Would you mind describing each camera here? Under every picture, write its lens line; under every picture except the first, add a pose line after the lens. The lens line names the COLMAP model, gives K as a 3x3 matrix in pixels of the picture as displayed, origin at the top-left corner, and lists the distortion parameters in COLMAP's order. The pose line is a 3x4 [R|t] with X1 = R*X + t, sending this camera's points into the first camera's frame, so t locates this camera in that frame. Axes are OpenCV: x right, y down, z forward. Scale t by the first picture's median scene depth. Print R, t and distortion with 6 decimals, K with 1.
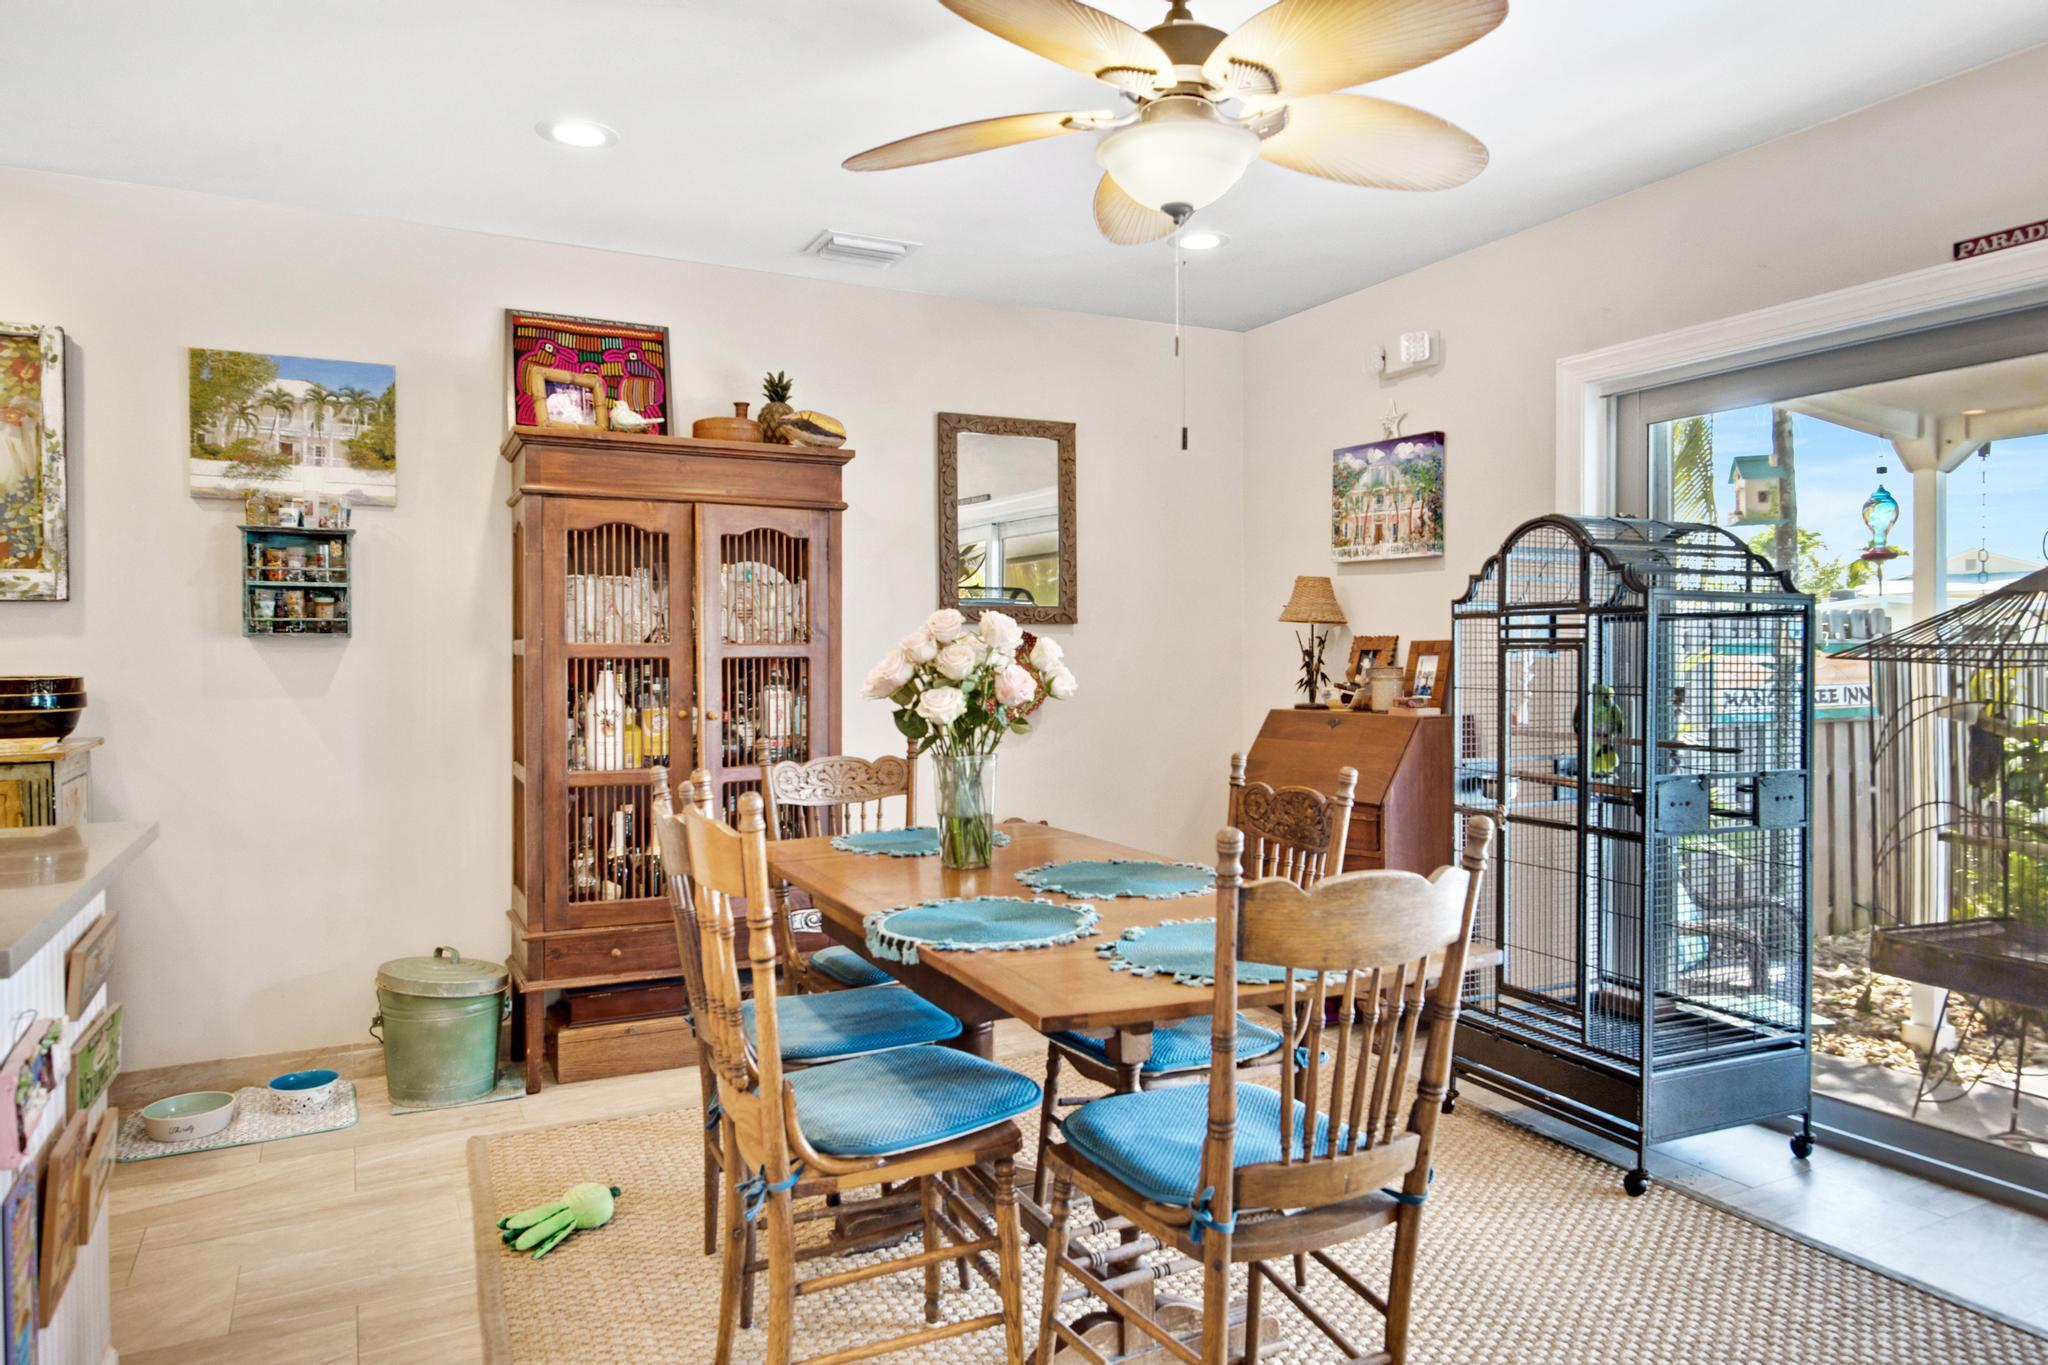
lens RADIAL K [[1350.0, 0, 1015.0], [0, 1350.0, 676.1], [0, 0, 1]] dist [-0.000452, 0.000722]
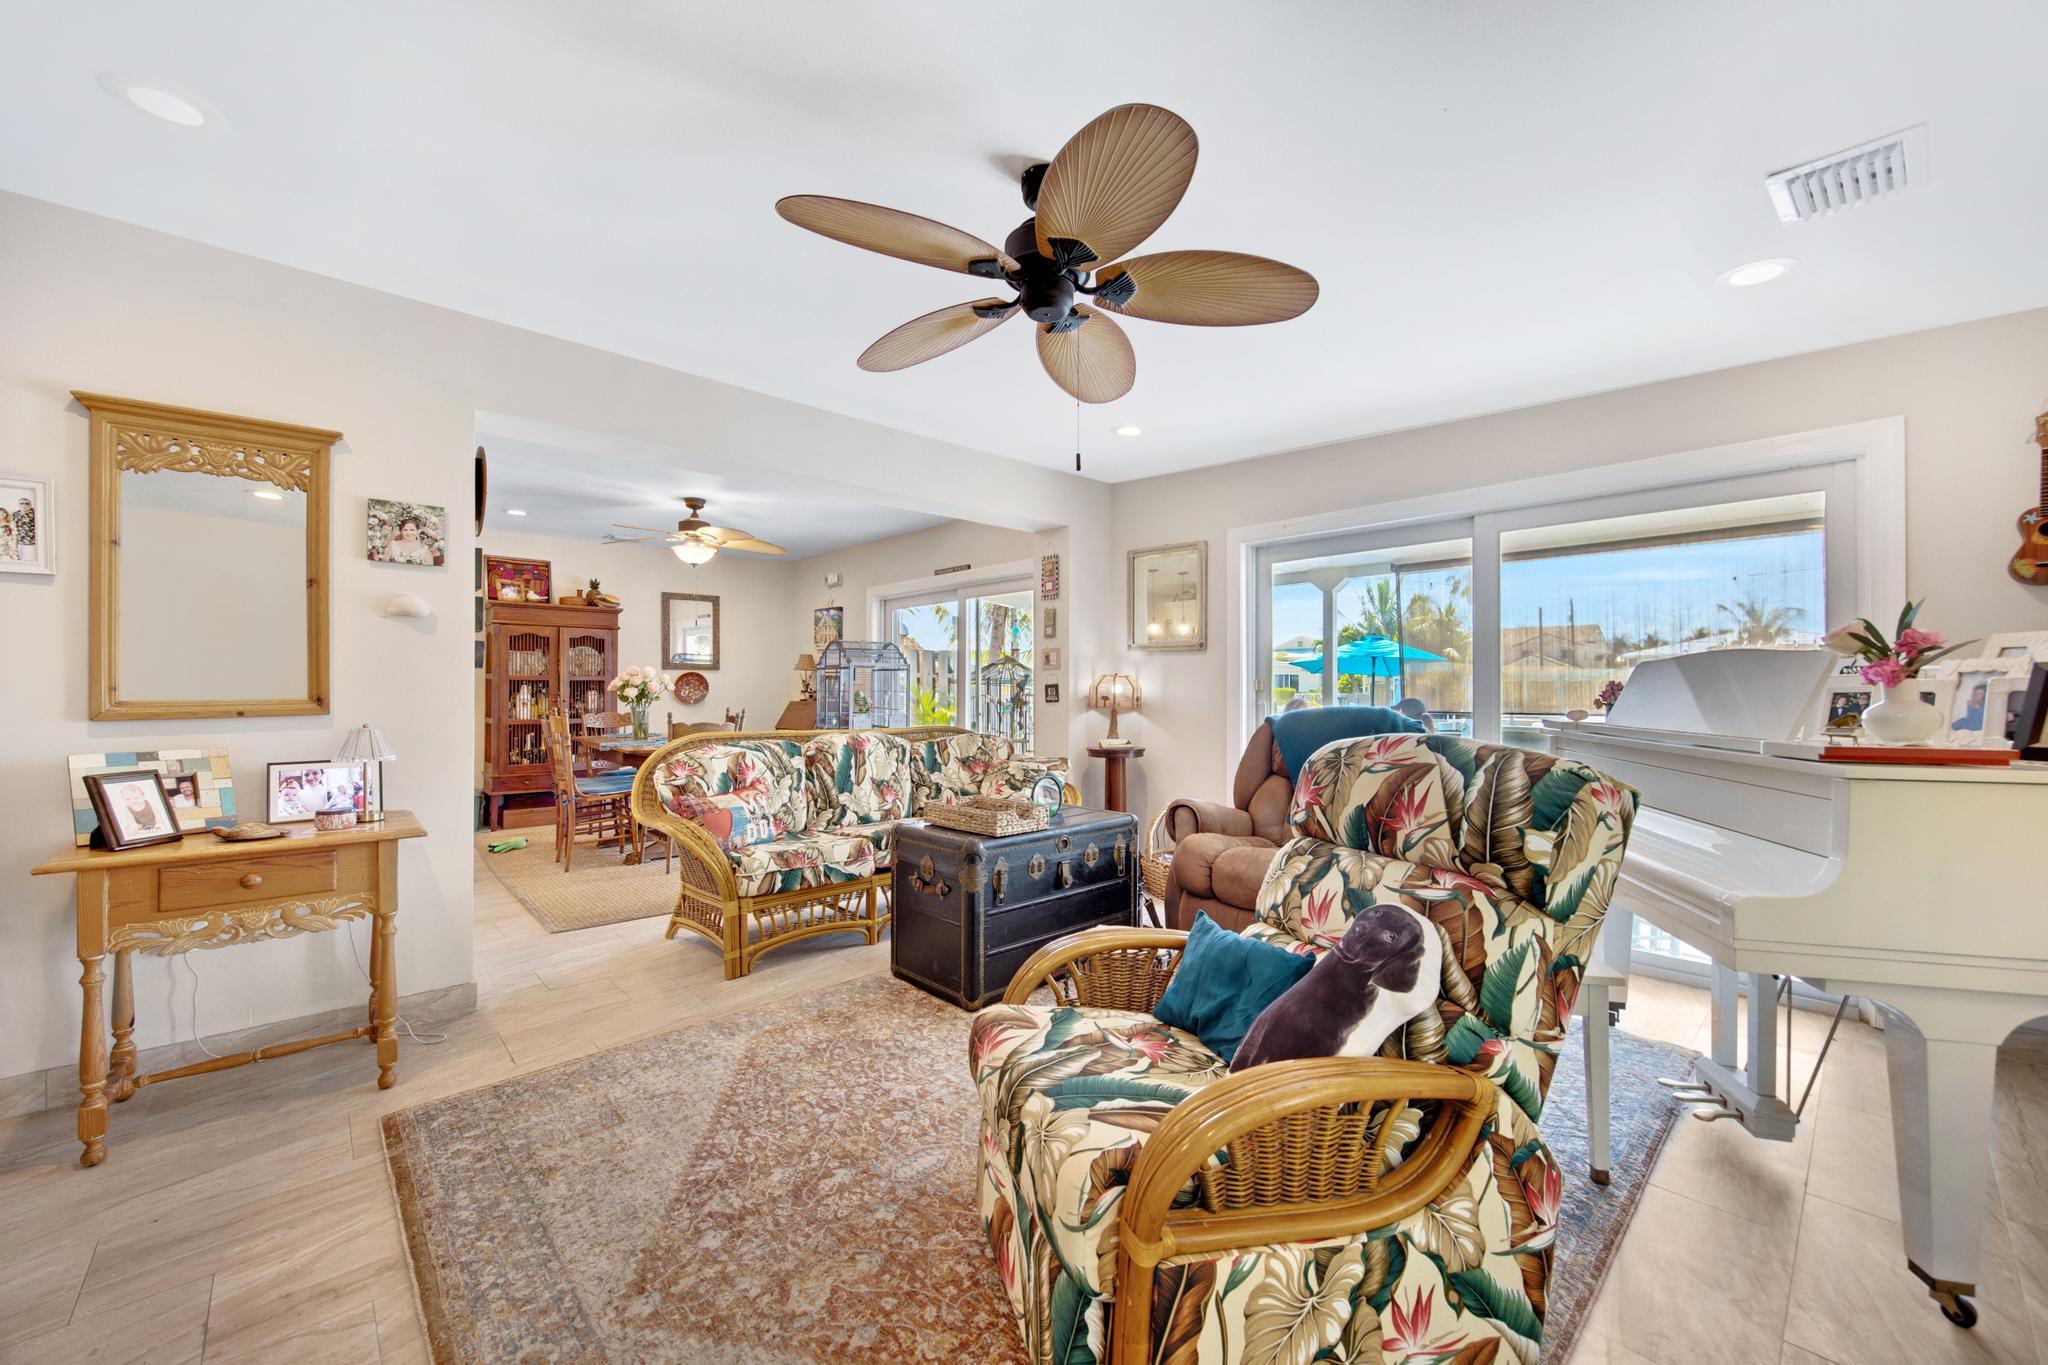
lens RADIAL K [[815.3, 0, 1039.6], [0, 815.3, 685.2], [0, 0, 1]] dist [0.005607, -0.001492]
pose [[0.961975, 0.004416, 0.273100, 0.270375], [0.000884, 0.999814, -0.019281, 0.030952], [-0.273134, 0.018789, 0.961792, -0.946773]]
